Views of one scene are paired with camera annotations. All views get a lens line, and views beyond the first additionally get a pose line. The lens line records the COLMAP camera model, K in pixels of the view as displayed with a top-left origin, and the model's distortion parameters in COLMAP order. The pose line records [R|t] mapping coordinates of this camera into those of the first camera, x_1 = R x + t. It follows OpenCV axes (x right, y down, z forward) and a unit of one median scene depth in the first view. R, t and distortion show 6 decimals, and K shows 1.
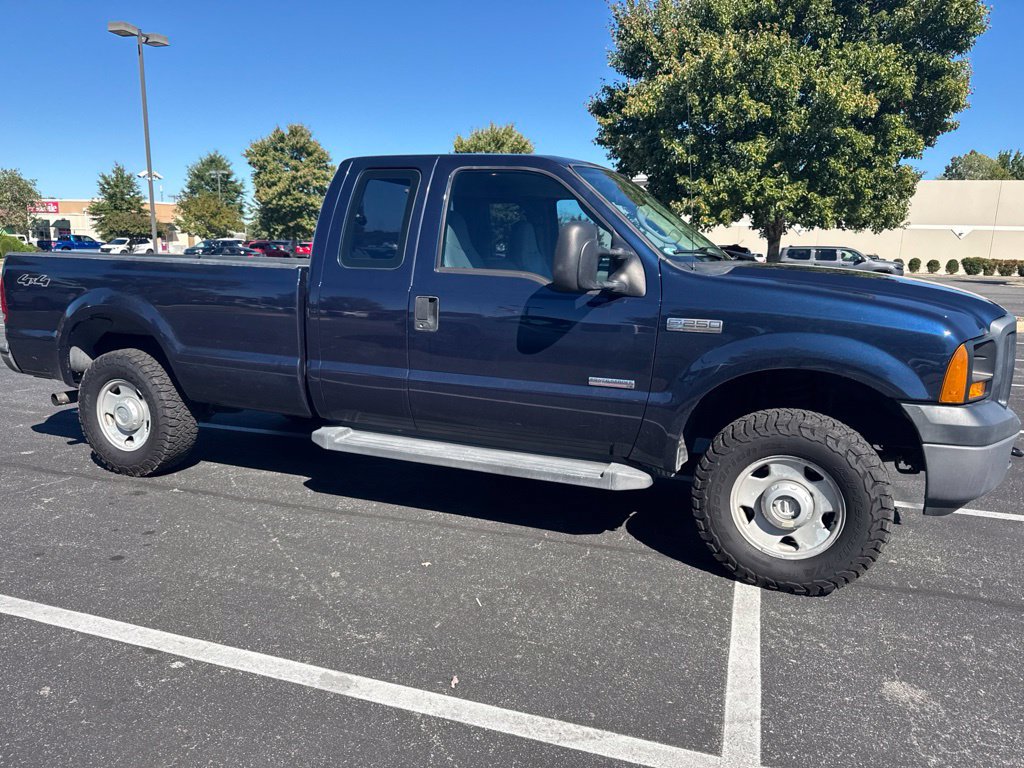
lens RADIAL K [[706.8, 0, 516.5], [0, 706.8, 378.3], [0, 0, 1]] dist [0.061278, -0.082995]
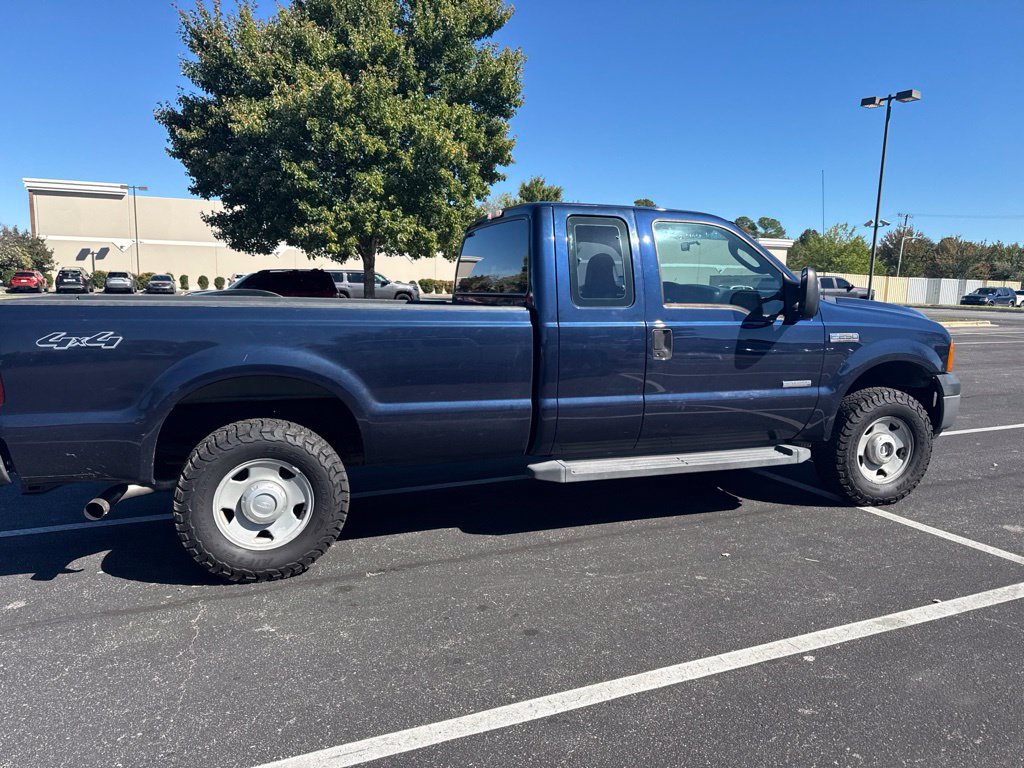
lens RADIAL K [[715.3, 0, 509.8], [0, 715.3, 384.5], [0, 0, 1]] dist [0.044431, -0.059768]
pose [[0.750253, -0.103683, 0.652970, -0.936134], [0.118045, 0.992764, 0.022005, -0.069535], [-0.650527, 0.060571, 0.757064, 0.251455]]
